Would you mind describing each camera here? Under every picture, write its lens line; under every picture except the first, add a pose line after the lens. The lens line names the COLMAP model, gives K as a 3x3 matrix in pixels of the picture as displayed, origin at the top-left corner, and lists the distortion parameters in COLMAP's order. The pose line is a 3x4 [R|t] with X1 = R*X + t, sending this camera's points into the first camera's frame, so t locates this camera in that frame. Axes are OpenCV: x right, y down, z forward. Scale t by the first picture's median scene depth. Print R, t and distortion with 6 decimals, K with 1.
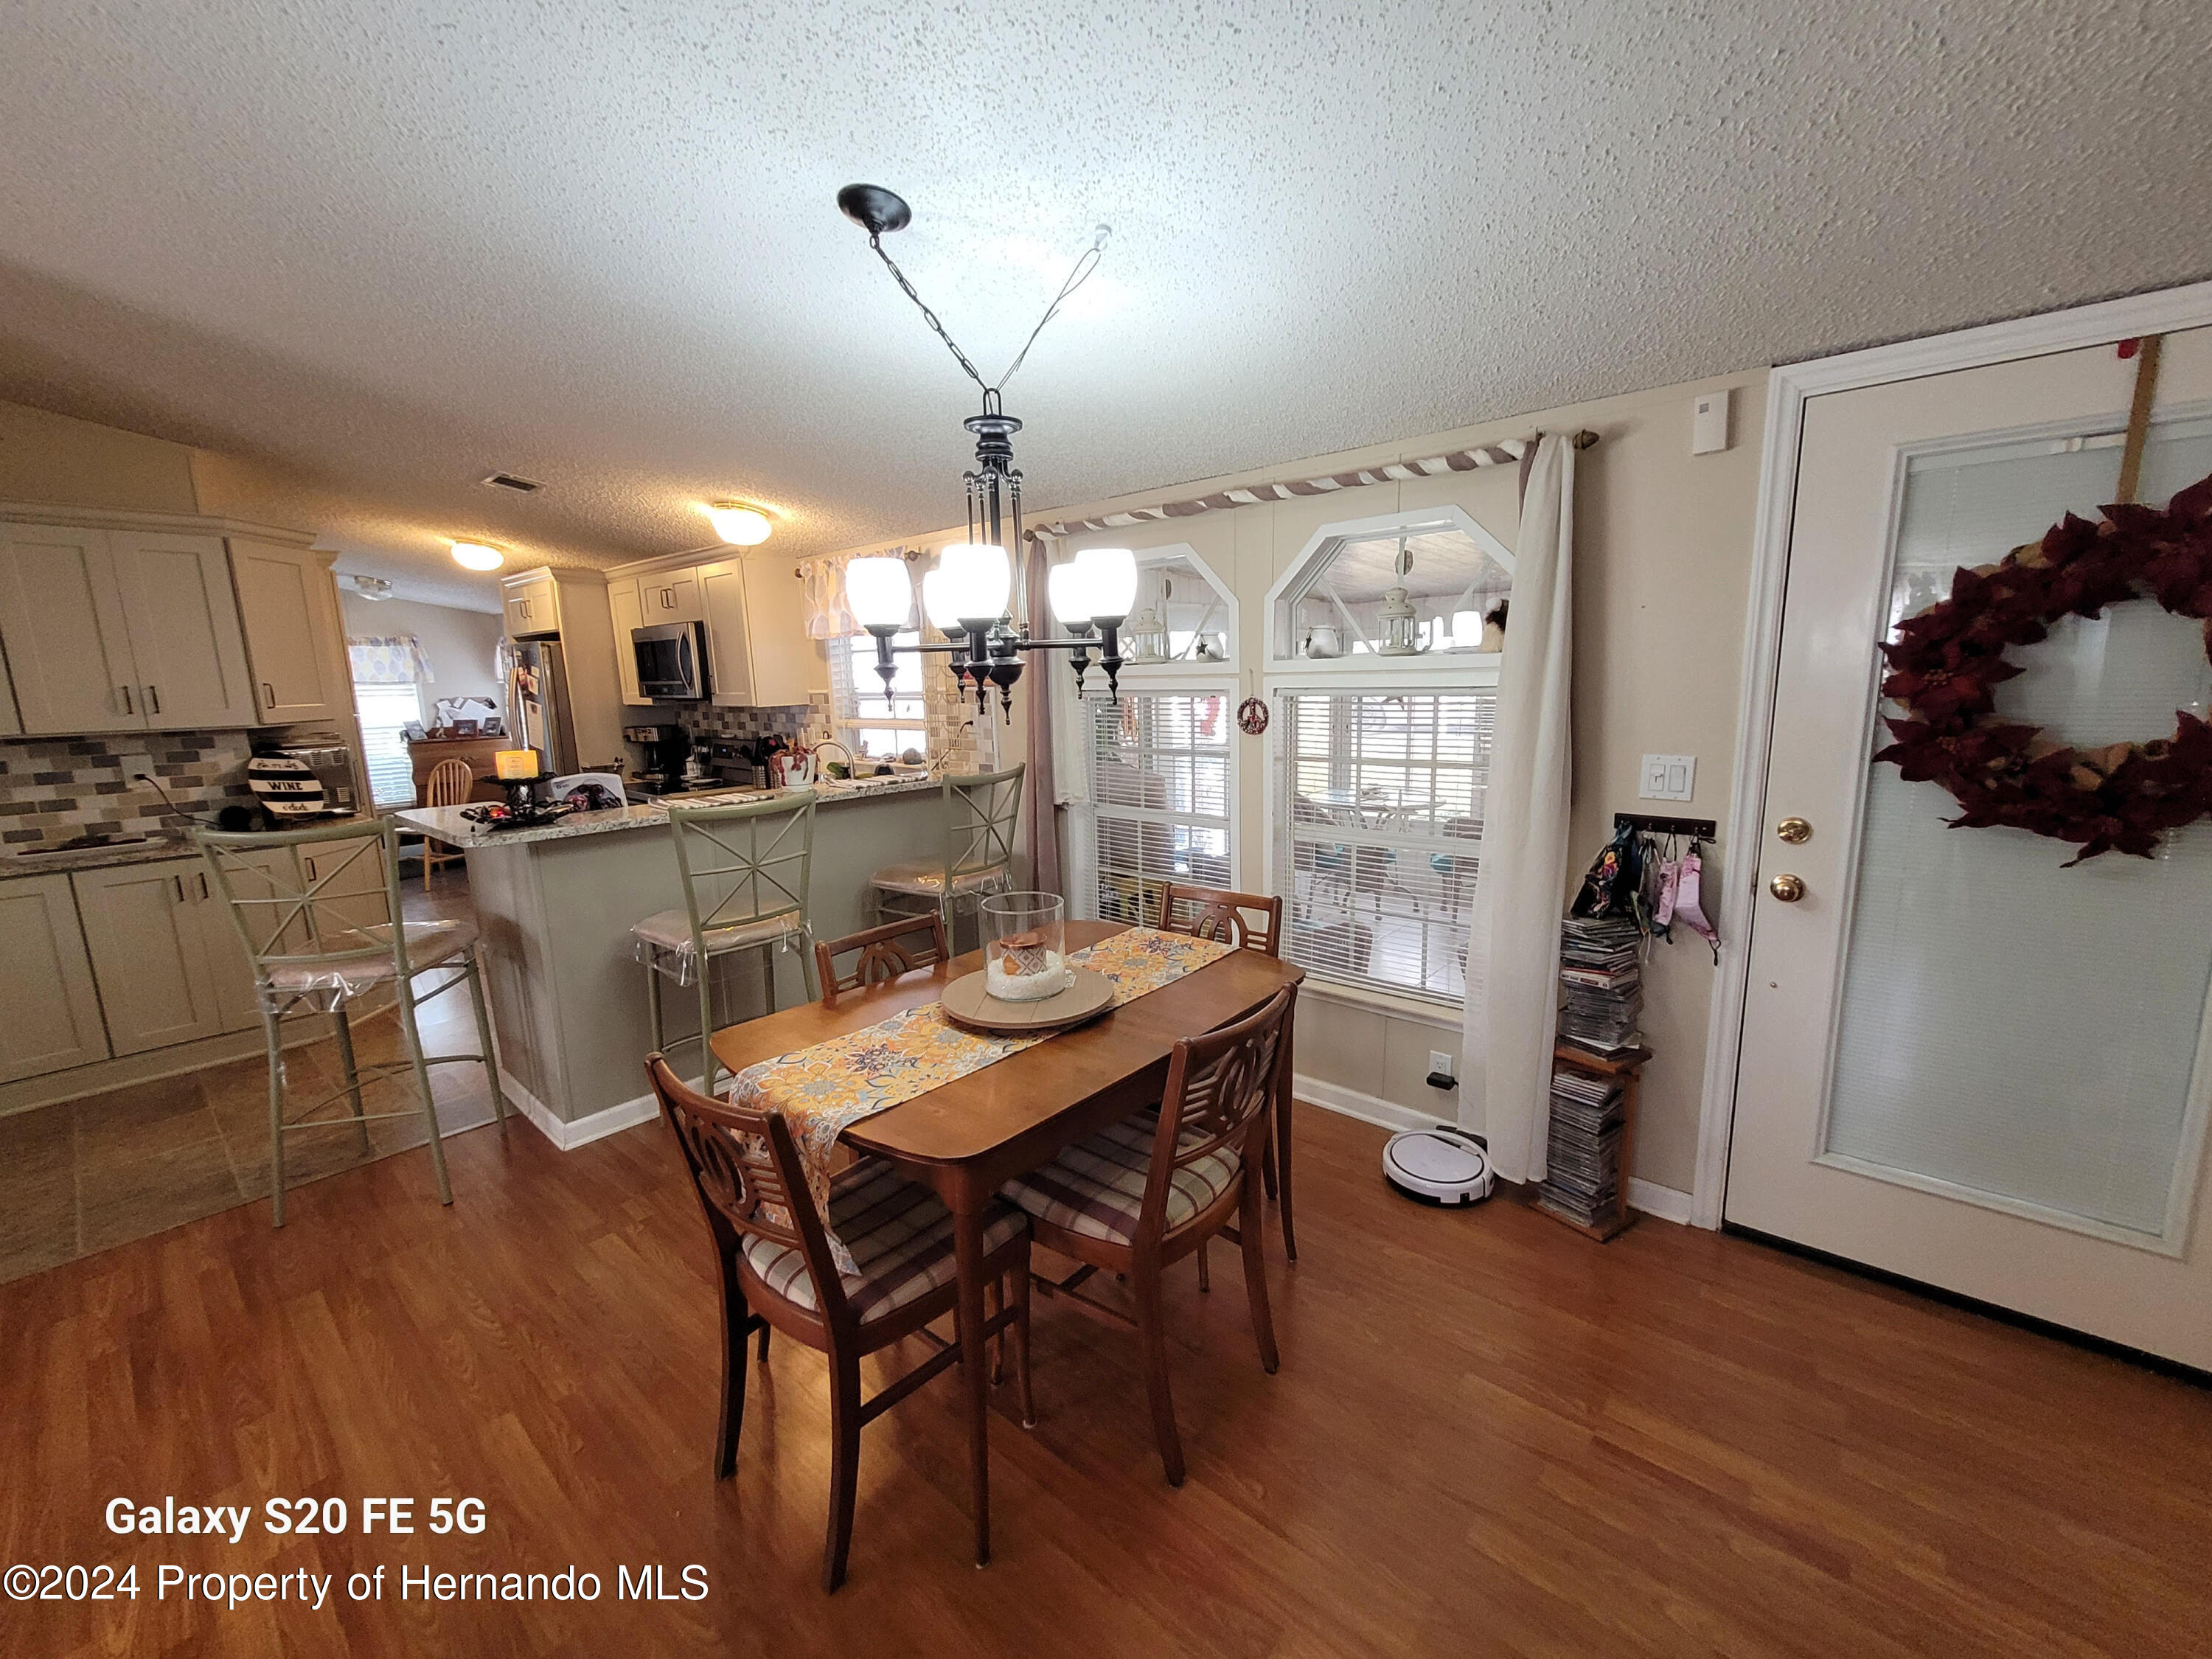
lens RADIAL K [[907.3, 0, 1103.7], [0, 907.3, 833.4], [0, 0, 1]] dist [0.008564, -0.000426]
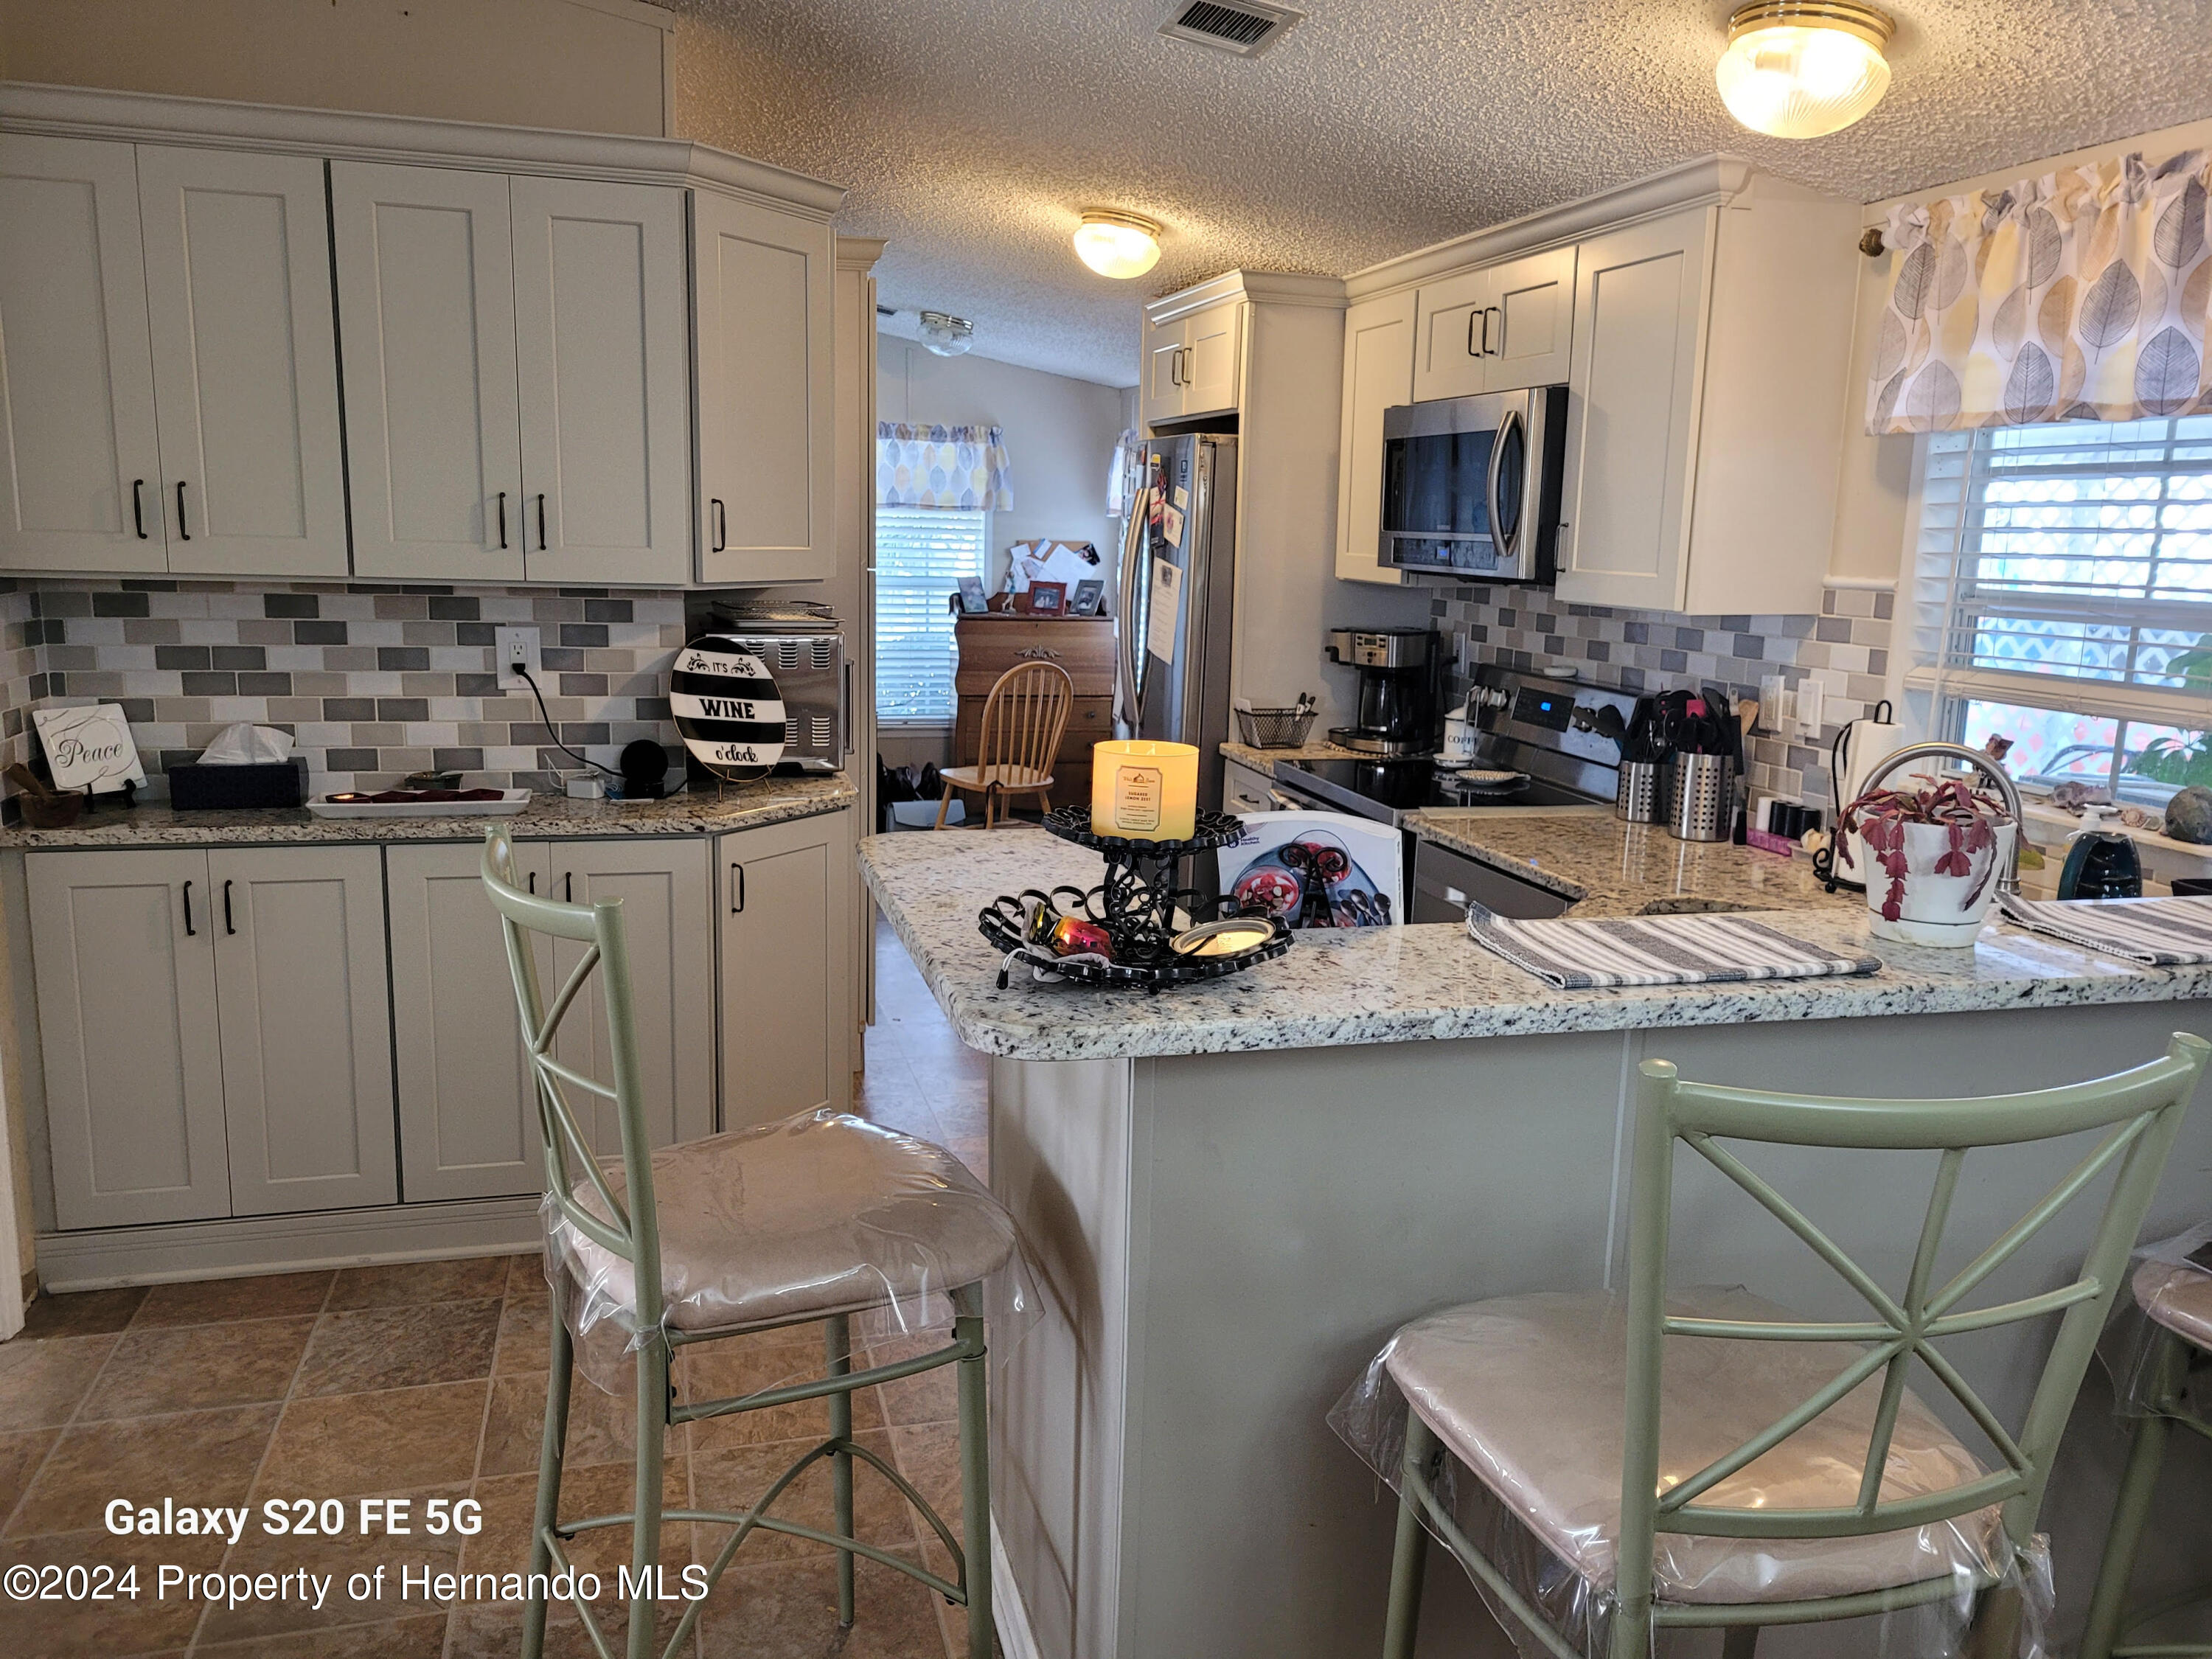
lens RADIAL K [[1689.6, 0, 1097.8], [0, 1689.6, 832.3], [0, 0, 1]] dist [0.041256, -0.004330]
pose [[0.833444, 0.146983, -0.532698, -0.328059], [-0.143842, 0.988451, 0.047684, -0.082212], [0.533555, 0.036883, 0.844961, 0.475056]]
